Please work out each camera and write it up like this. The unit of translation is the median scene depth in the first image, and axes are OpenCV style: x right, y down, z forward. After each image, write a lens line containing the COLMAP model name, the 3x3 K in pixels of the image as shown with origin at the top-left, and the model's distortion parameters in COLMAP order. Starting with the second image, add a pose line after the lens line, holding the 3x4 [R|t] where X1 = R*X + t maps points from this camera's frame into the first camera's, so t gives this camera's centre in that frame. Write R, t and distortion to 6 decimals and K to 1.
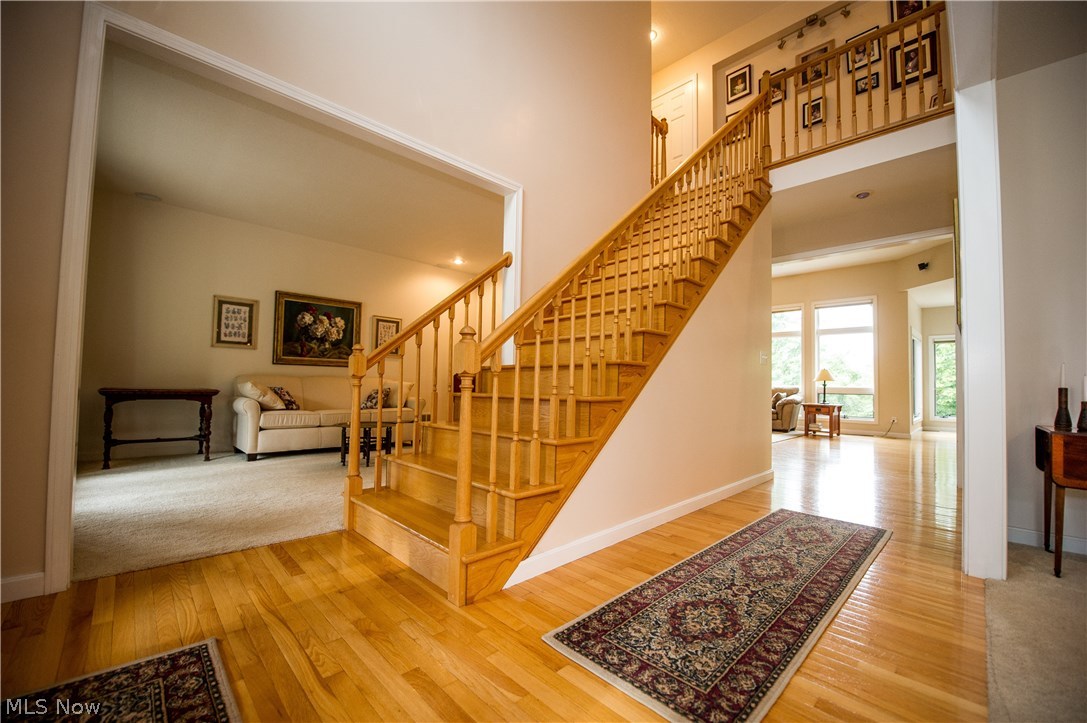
lens RADIAL K [[432.2, 0, 541.0], [0, 432.2, 368.2], [0, 0, 1]] dist [-0.018249, -0.001752]
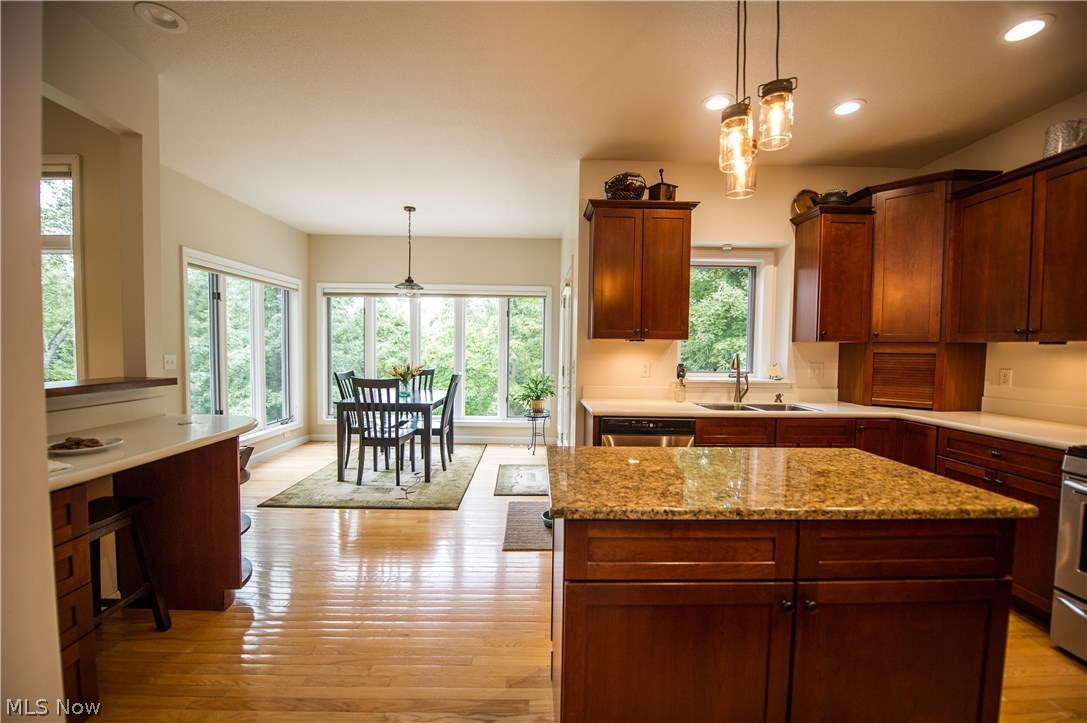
lens RADIAL K [[432.2, 0, 544.2], [0, 432.2, 365.1], [0, 0, 1]] dist [-0.018249, -0.001752]
pose [[0.681679, -0.038238, 0.730652, 0.748956], [-0.027409, 0.996598, 0.077728, -0.018958], [-0.731138, -0.073012, 0.678311, 0.391198]]
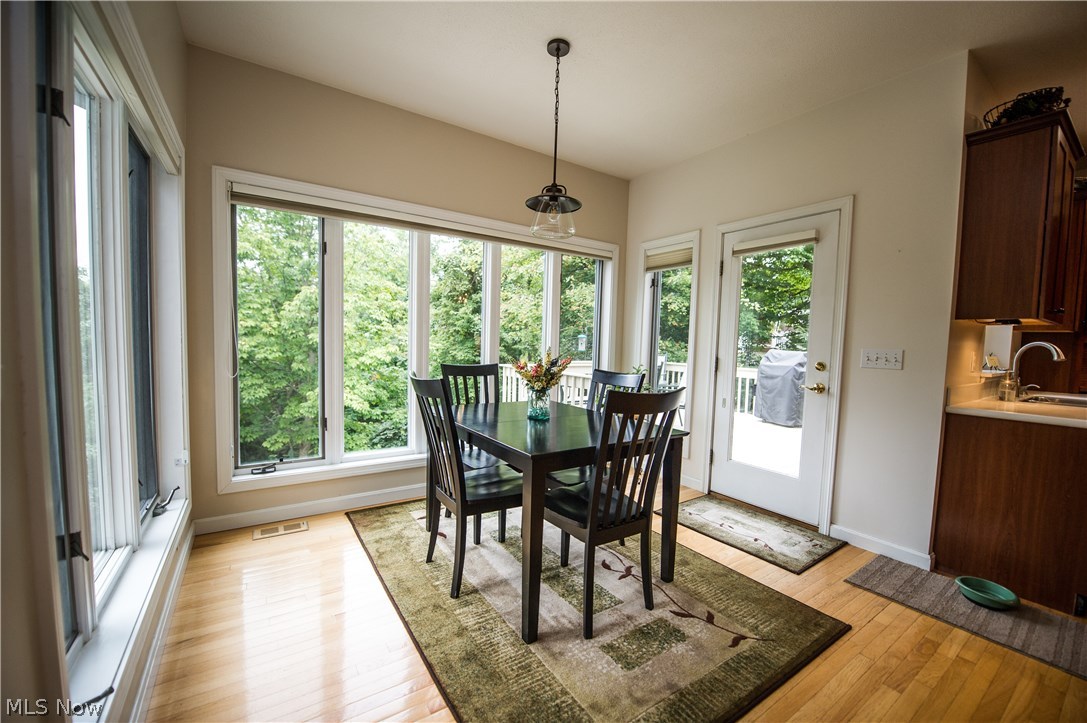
lens RADIAL K [[432.2, 0, 542.4], [0, 432.2, 366.7], [0, 0, 1]] dist [-0.018249, -0.001752]
pose [[0.179760, -0.078568, 0.980568, 0.755183], [-0.061919, 0.993925, 0.090989, 0.007482], [-0.981760, -0.077072, 0.173803, 0.825772]]
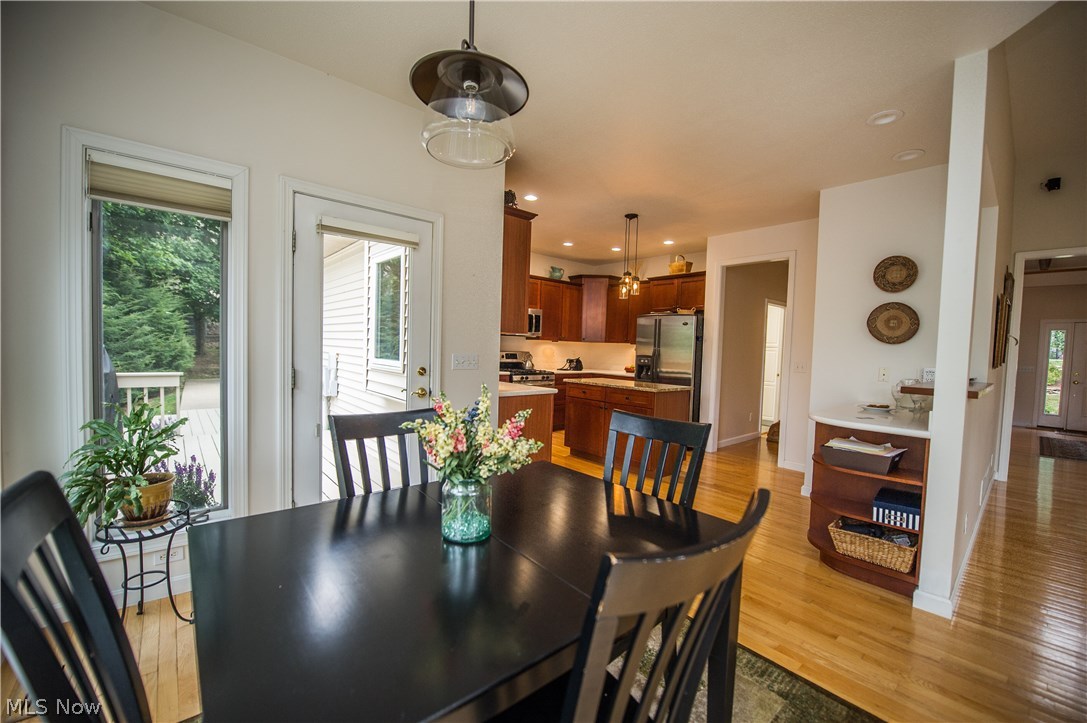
lens RADIAL K [[432.2, 0, 541.8], [0, 432.2, 364.9], [0, 0, 1]] dist [-0.018249, -0.001752]
pose [[-0.996811, -0.056338, 0.056518, 0.994421], [-0.056155, 0.998410, 0.004837, 0.011911], [-0.056701, 0.001647, -0.998390, 1.001621]]
